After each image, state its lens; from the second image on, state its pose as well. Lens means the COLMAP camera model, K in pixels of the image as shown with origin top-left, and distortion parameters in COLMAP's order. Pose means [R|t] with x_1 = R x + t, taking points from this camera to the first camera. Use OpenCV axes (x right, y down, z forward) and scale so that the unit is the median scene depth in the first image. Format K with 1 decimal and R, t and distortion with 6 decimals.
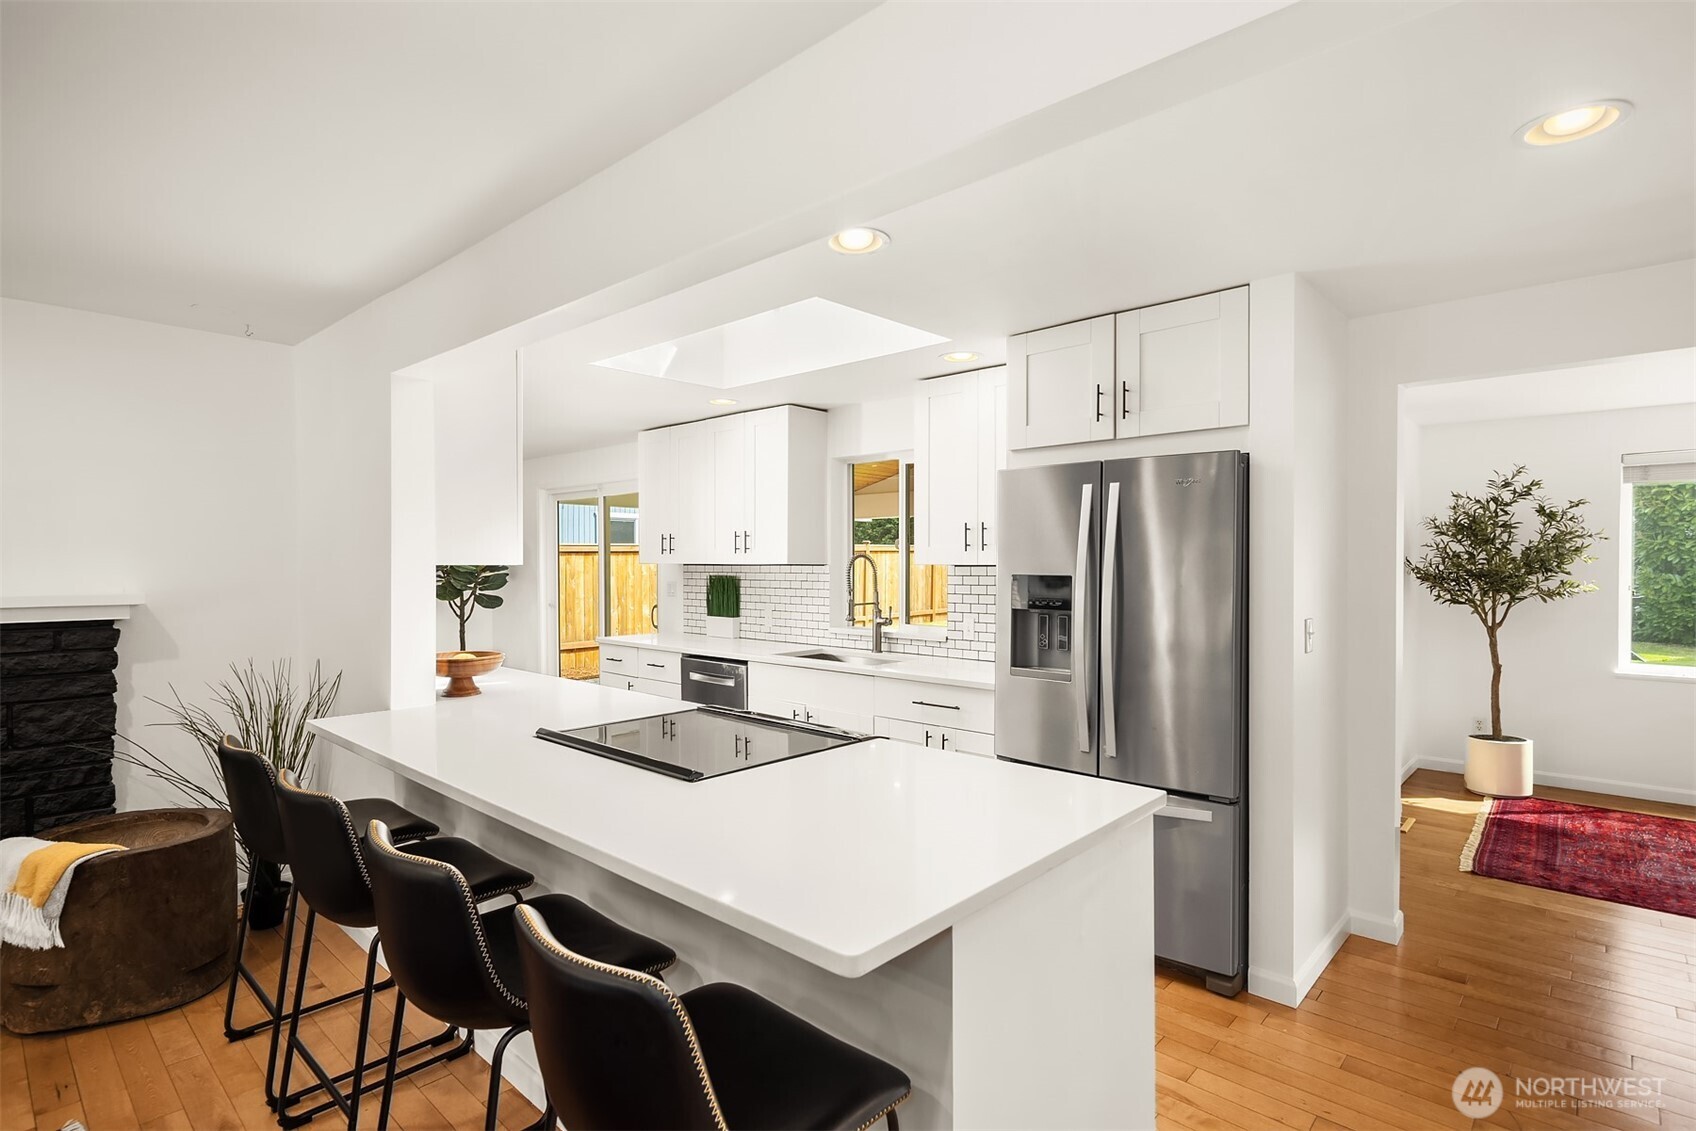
lens RADIAL K [[825.0, 0, 840.7], [0, 825.0, 577.2], [0, 0, 1]] dist [0.008240, -0.005594]
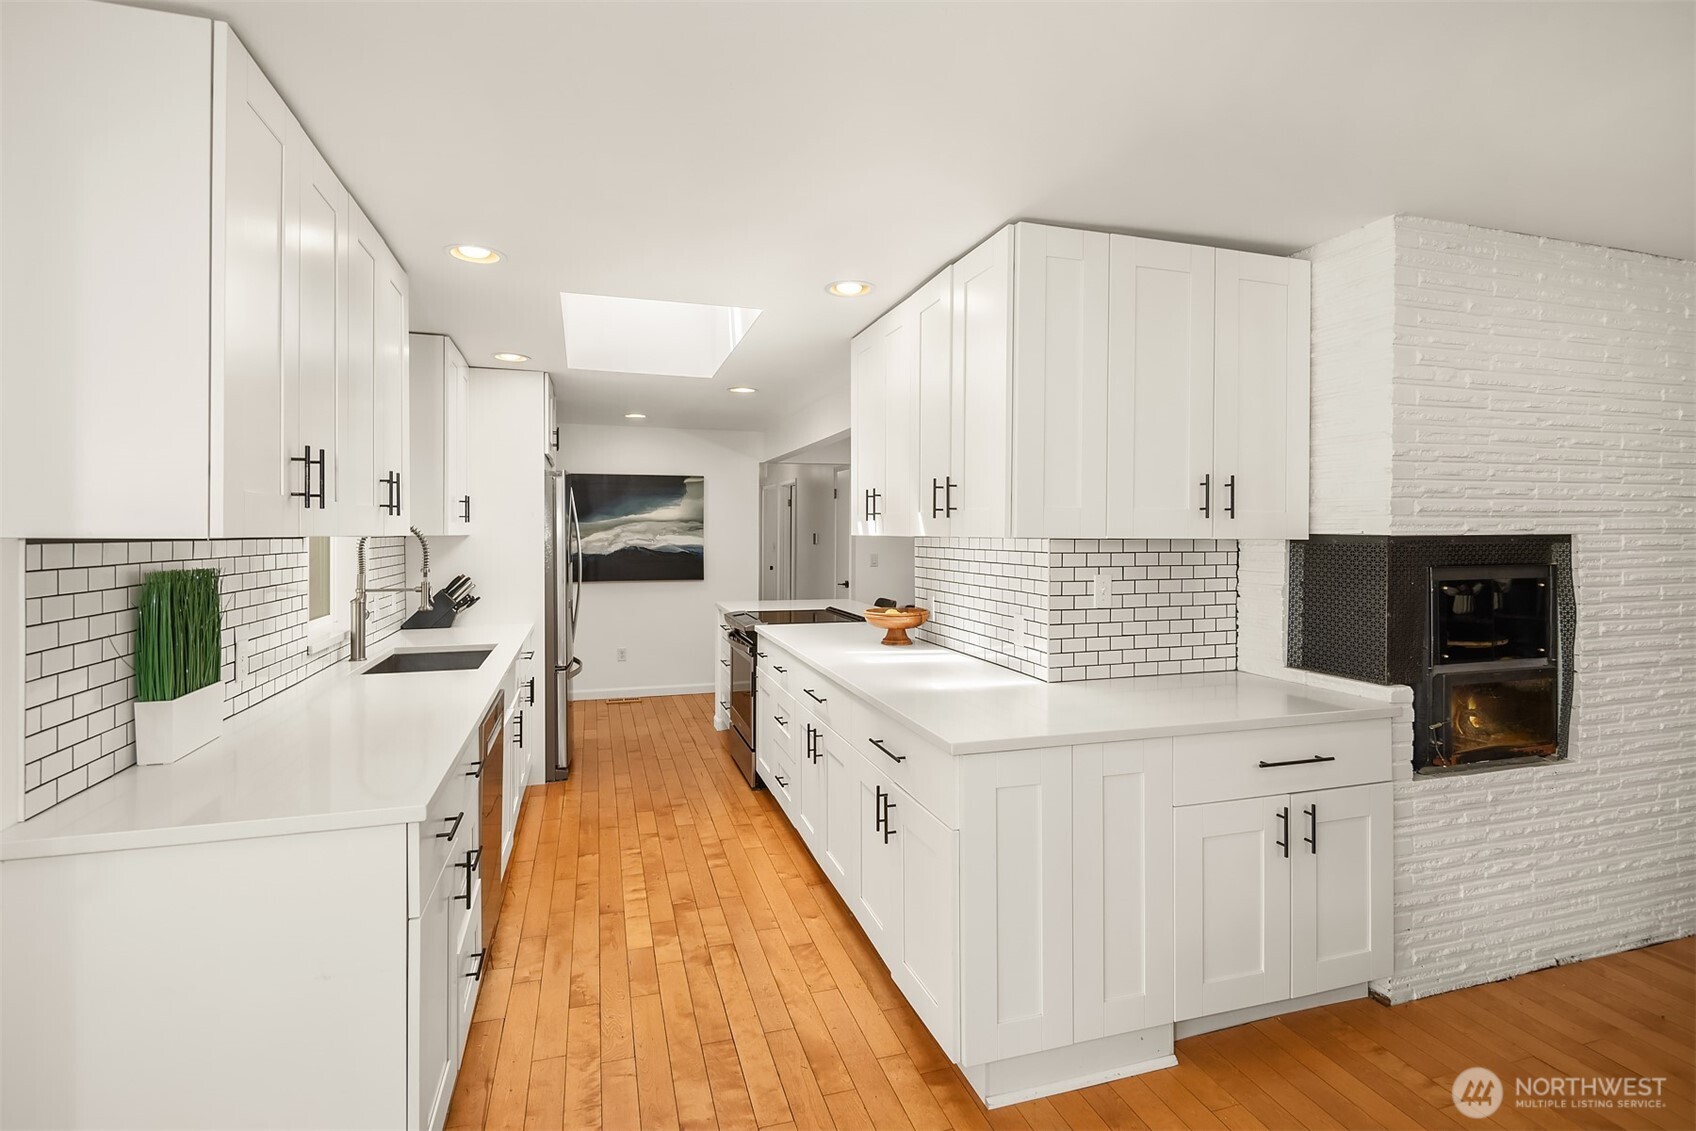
lens RADIAL K [[825.0, 0, 849.5], [0, 825.0, 534.2], [0, 0, 1]] dist [0.008240, -0.005594]
pose [[-0.870850, -0.000173, 0.491549, -0.641717], [0.008904, 0.999830, 0.016128, -0.023354], [-0.491468, 0.018422, -0.870701, 1.328282]]
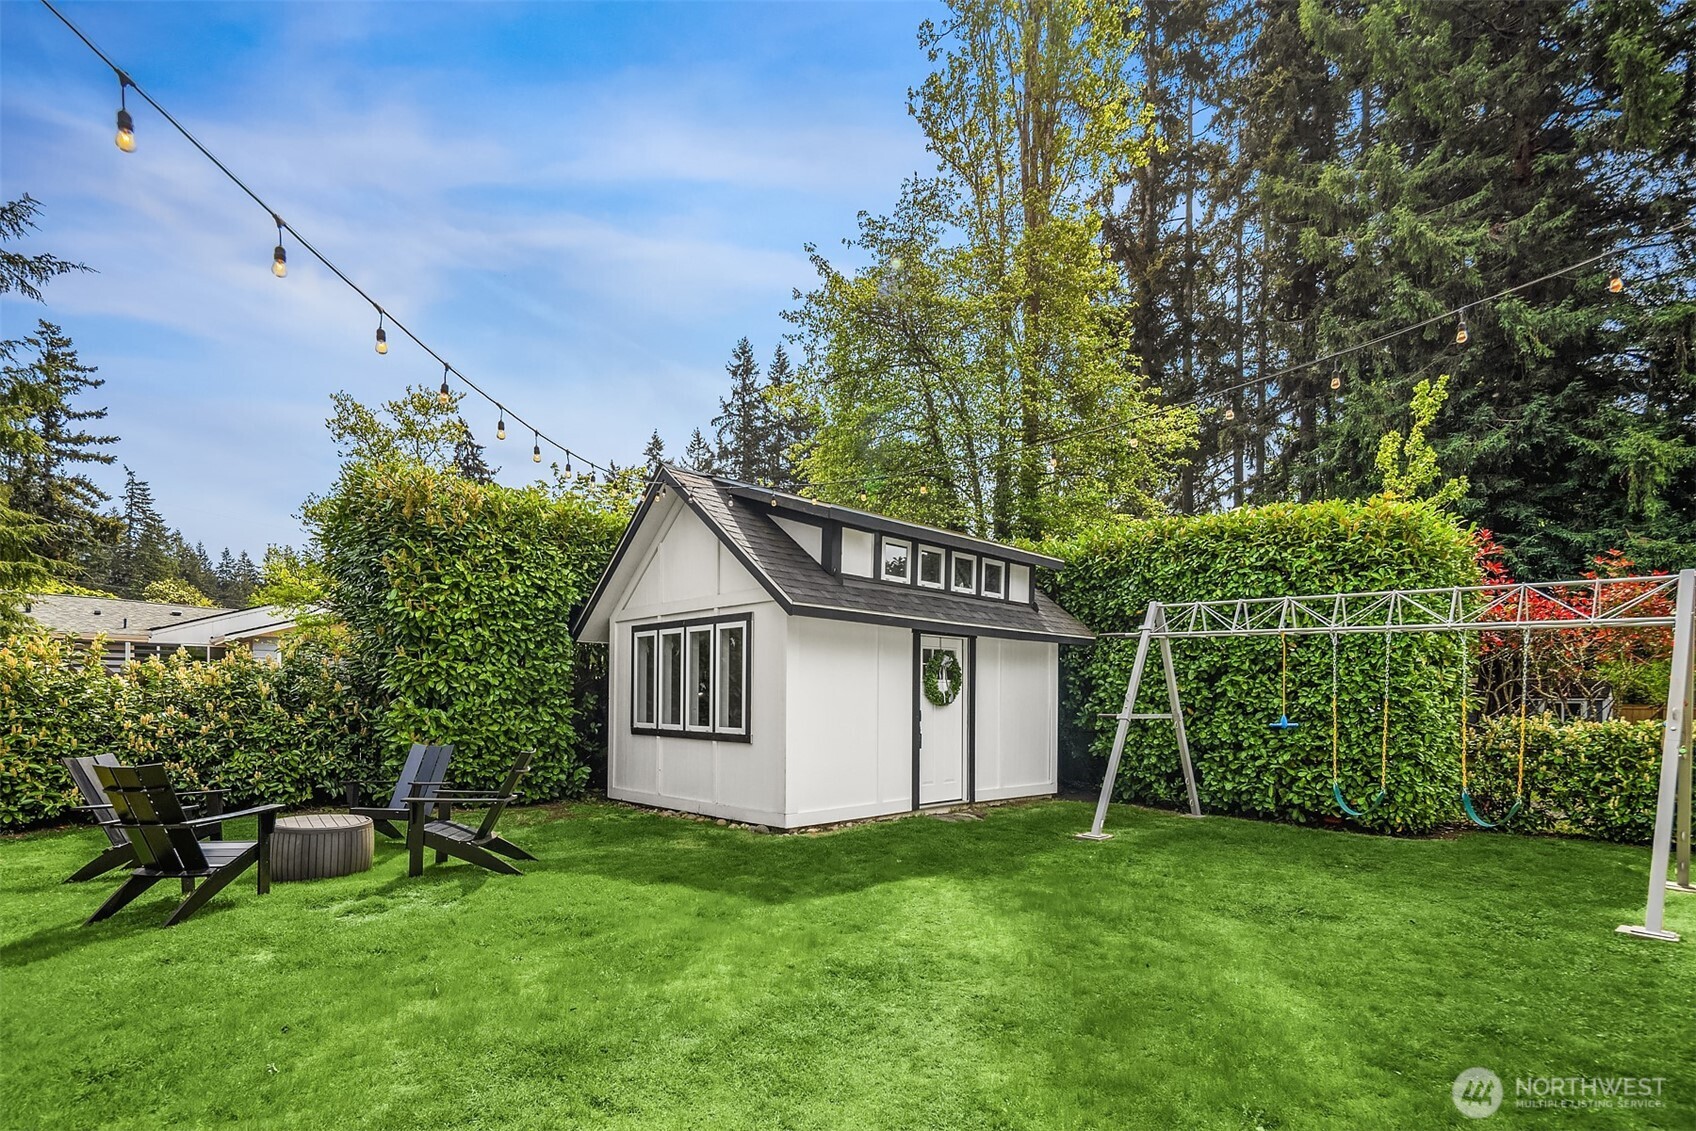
lens RADIAL K [[825.0, 0, 847.0], [0, 825.0, 700.6], [0, 0, 1]] dist [0.008240, -0.005594]
pose [[0.056635, 0.001500, 0.998394, 0.931201], [0.009291, 0.999955, -0.002029, -0.018210], [-0.998352, 0.009391, 0.056619, 1.739188]]
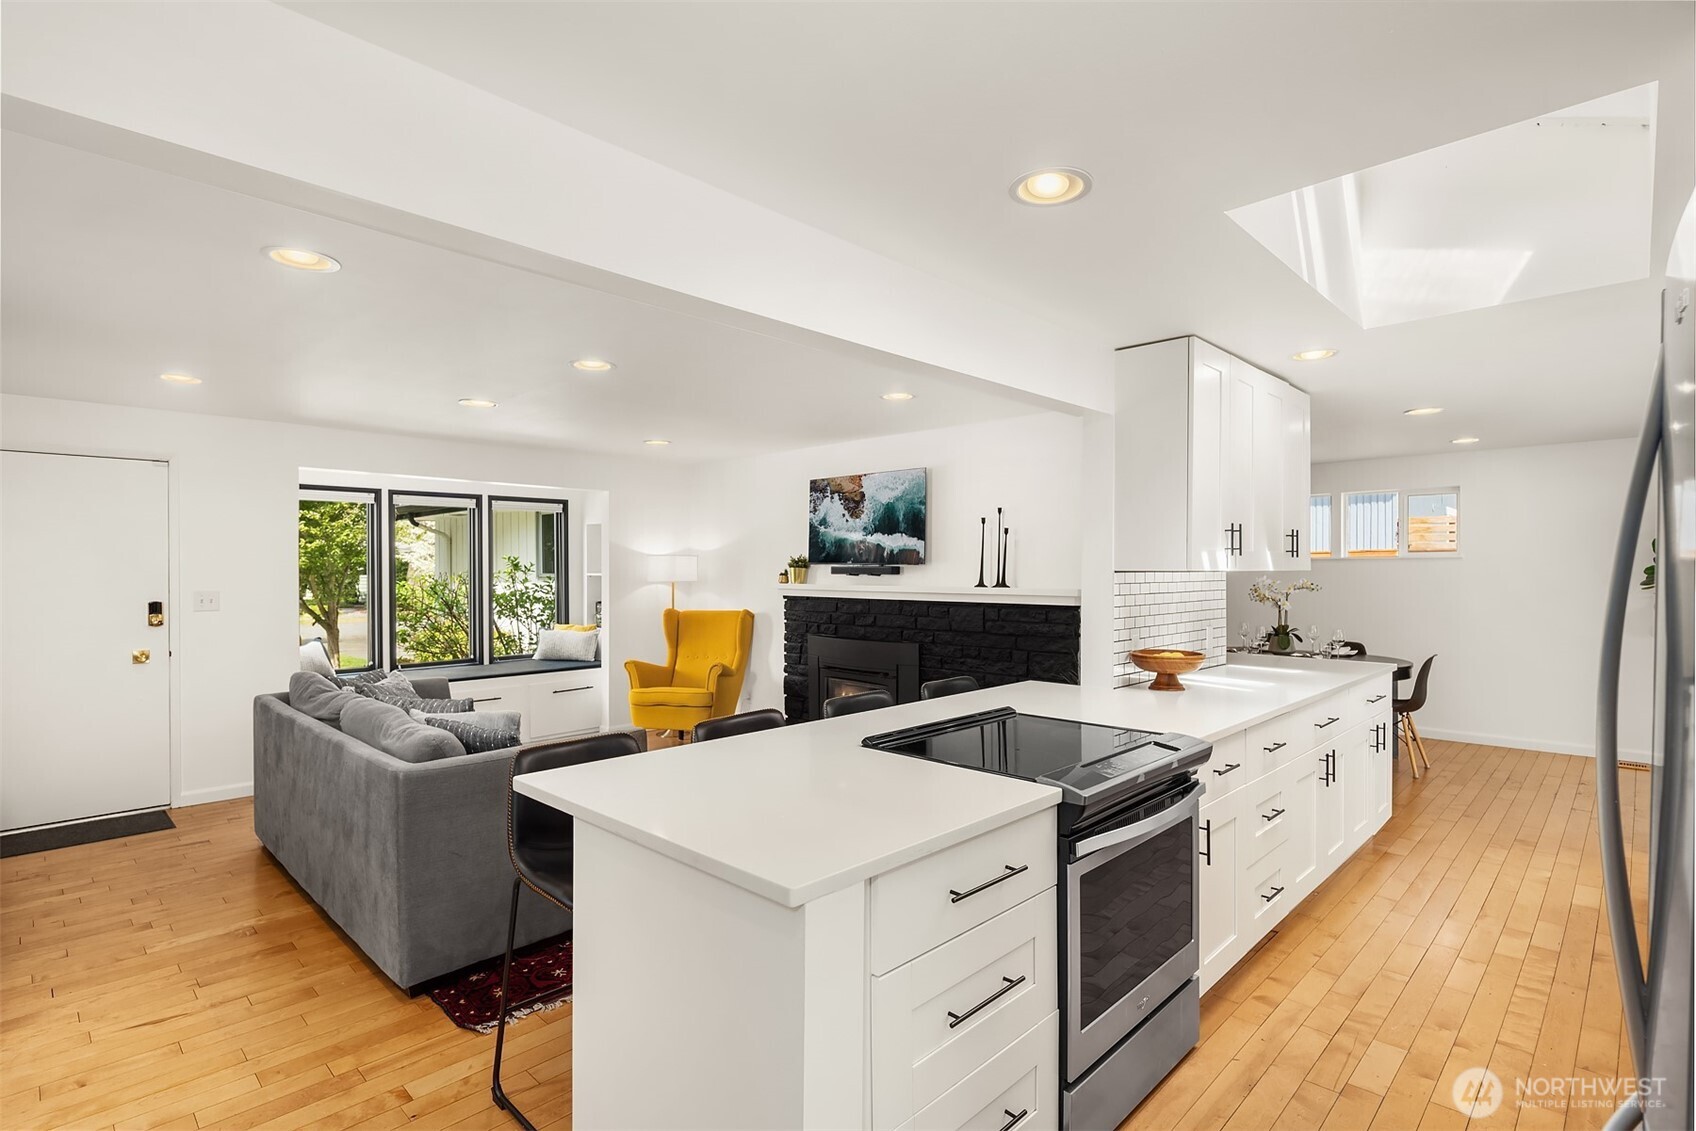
lens RADIAL K [[825.0, 0, 845.3], [0, 825.0, 571.4], [0, 0, 1]] dist [0.008240, -0.005594]
pose [[-0.032063, 0.004472, -0.999476, 0.419744], [-0.014744, 0.999879, 0.004947, -0.008643], [0.999377, 0.014895, -0.031993, 0.391376]]
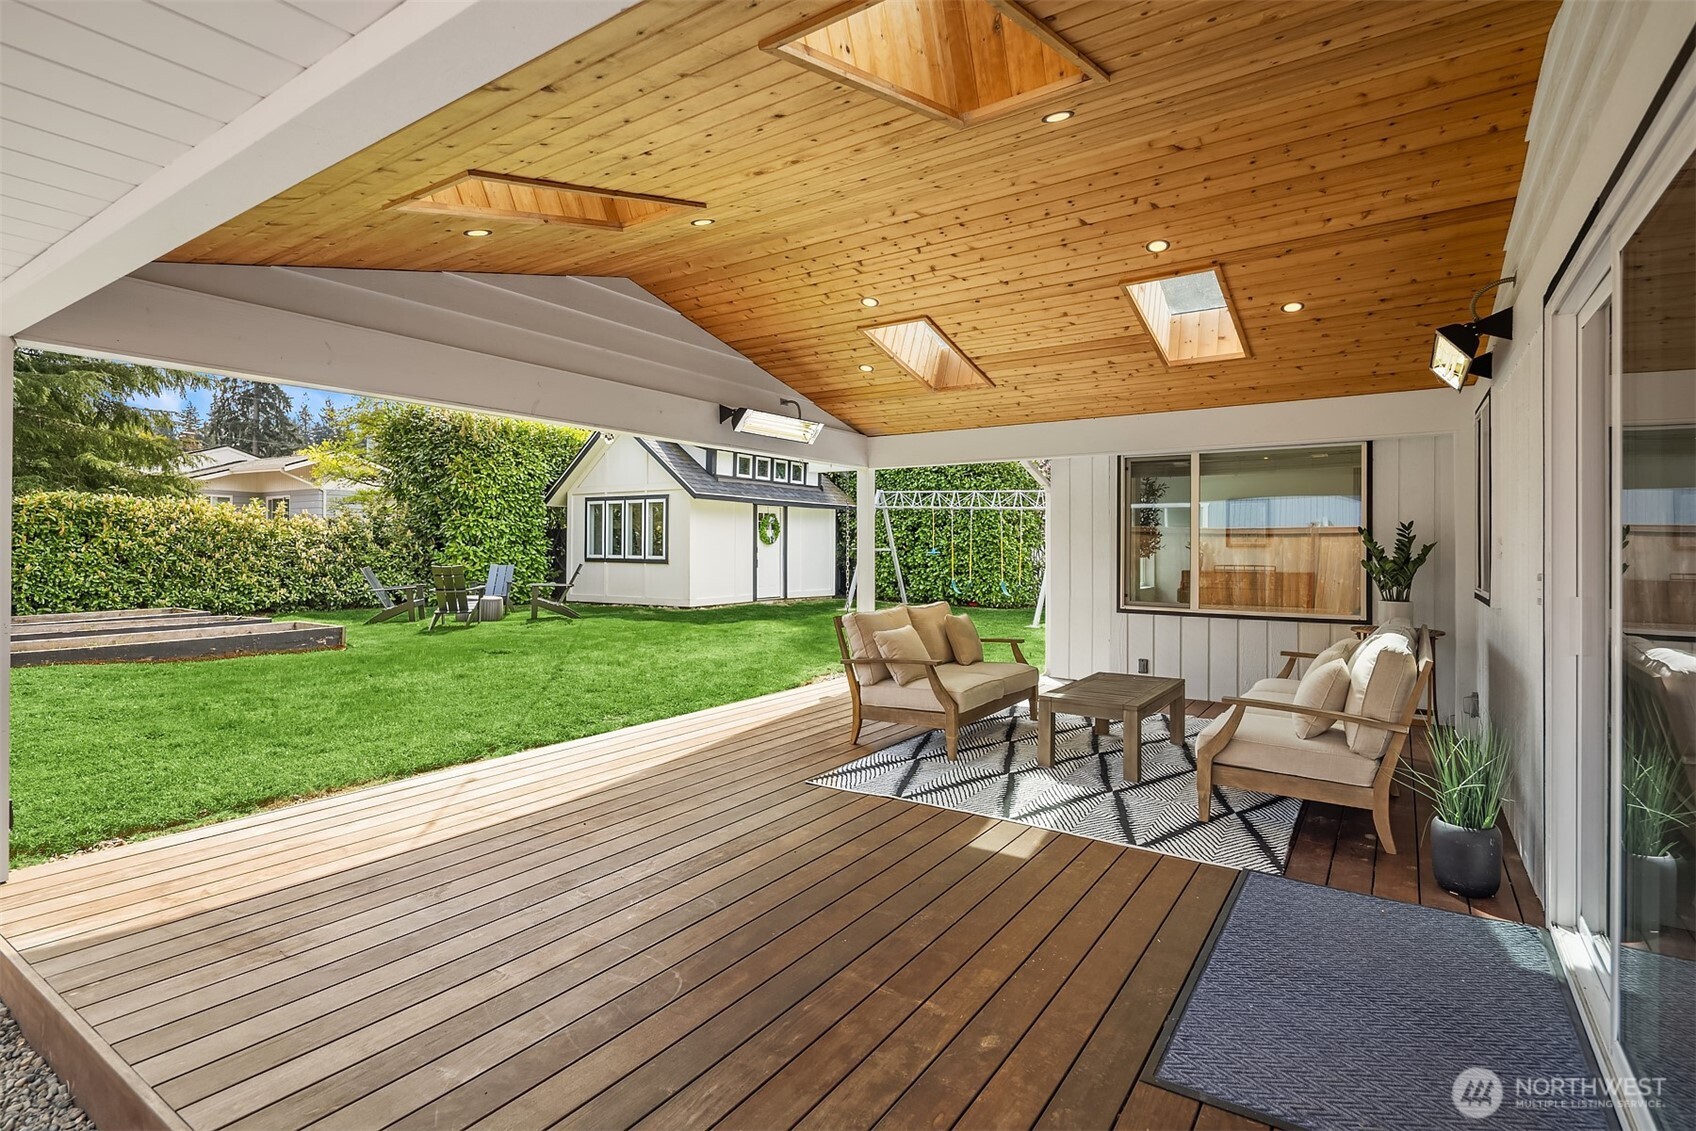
lens RADIAL K [[825.0, 0, 843.9], [0, 825.0, 542.5], [0, 0, 1]] dist [0.008240, -0.005594]
pose [[-0.158119, 0.004524, 0.987410, -0.715928], [0.011234, 0.999933, -0.002783, -0.001671], [-0.987356, 0.010653, -0.158159, 1.873073]]
